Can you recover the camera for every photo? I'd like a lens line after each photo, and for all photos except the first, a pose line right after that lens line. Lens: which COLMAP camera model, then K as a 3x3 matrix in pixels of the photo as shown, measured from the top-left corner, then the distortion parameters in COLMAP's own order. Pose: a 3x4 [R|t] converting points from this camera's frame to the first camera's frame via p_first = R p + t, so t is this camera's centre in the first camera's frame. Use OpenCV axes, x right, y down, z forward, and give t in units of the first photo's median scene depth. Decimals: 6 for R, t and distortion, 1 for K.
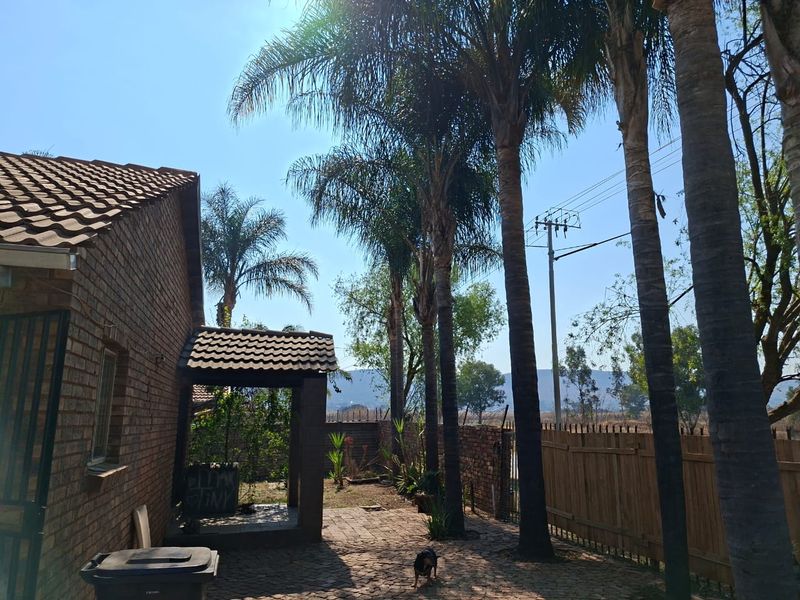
lens RADIAL K [[559.6, 0, 400.0], [0, 559.6, 300.0], [0, 0, 1]] dist [0.072950, -0.077637]
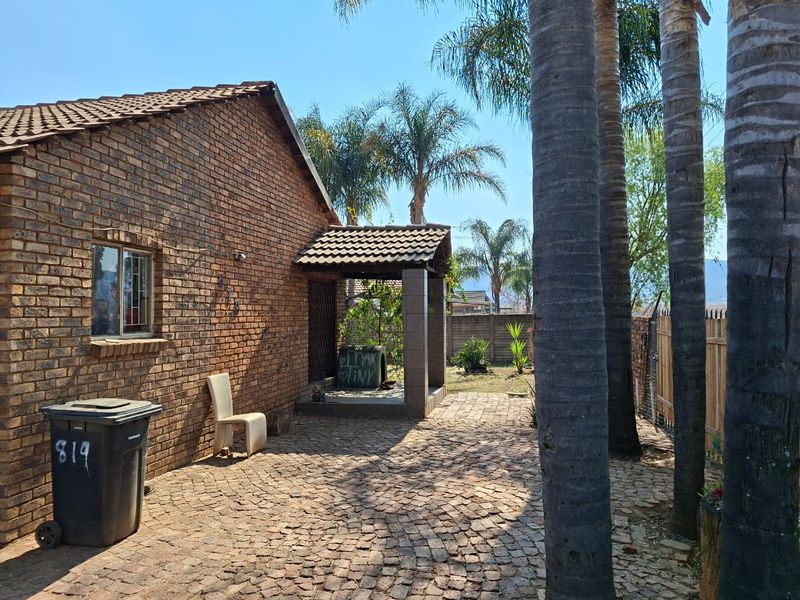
lens RADIAL K [[559.6, 0, 400.0], [0, 559.6, 300.0], [0, 0, 1]] dist [0.072950, -0.077637]
pose [[0.883959, -0.014194, -0.467348, 0.304788], [0.099593, 0.982317, 0.158539, 0.030714], [0.456834, -0.186687, 0.869742, 0.085285]]
